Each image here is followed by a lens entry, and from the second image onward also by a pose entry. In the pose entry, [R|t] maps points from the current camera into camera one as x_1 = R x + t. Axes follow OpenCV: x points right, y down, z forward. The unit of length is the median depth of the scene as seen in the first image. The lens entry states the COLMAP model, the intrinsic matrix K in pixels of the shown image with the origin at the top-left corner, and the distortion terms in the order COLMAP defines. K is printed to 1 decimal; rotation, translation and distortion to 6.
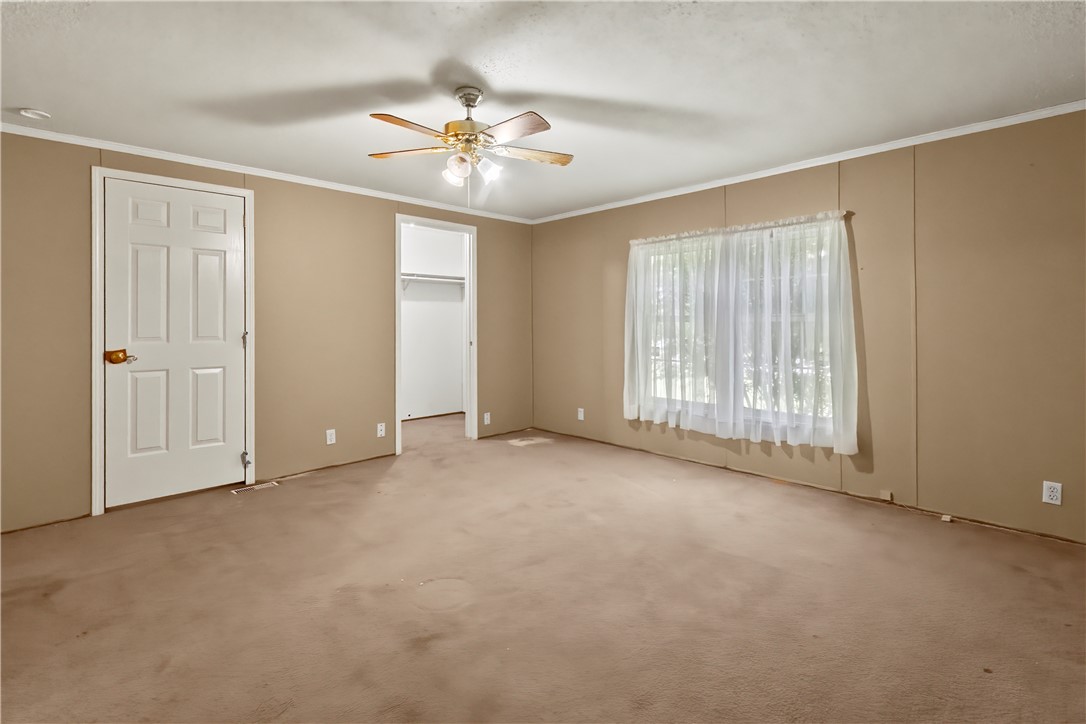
lens RADIAL K [[499.2, 0, 532.9], [0, 499.2, 321.9], [0, 0, 1]] dist [0.008290, -0.001286]
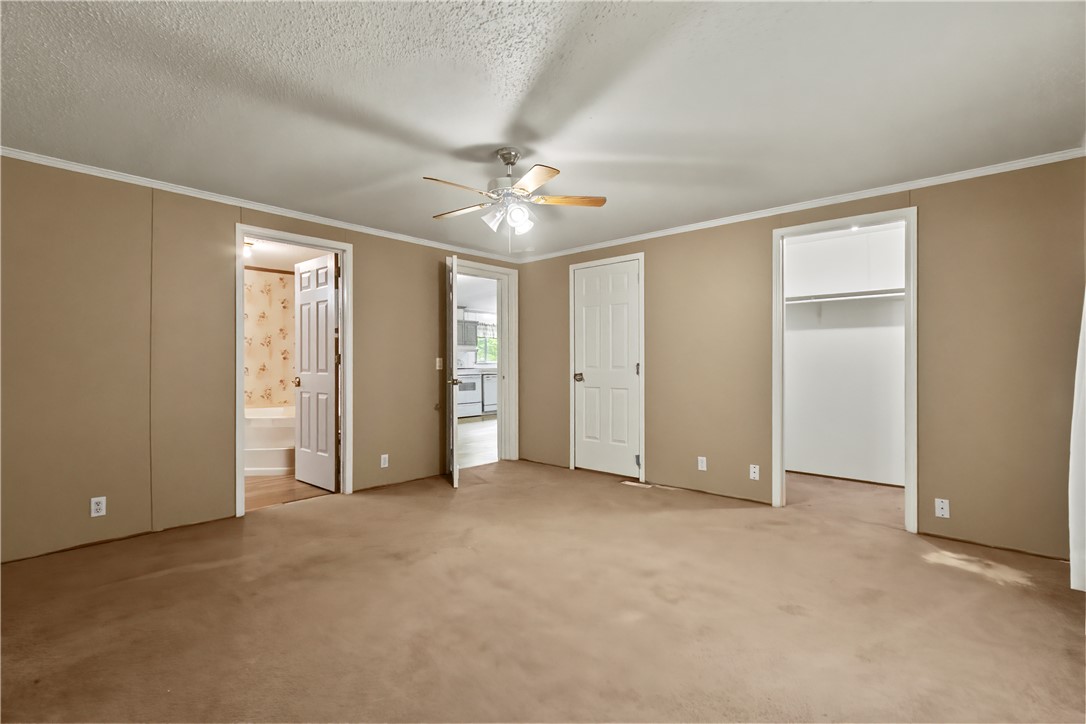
lens RADIAL K [[499.2, 0, 543.0], [0, 499.2, 364.9], [0, 0, 1]] dist [0.008290, -0.001286]
pose [[0.097507, 0.016209, -0.995103, 0.617438], [0.007706, 0.999825, 0.017041, -0.000560], [0.995205, -0.009330, 0.097365, 0.564251]]
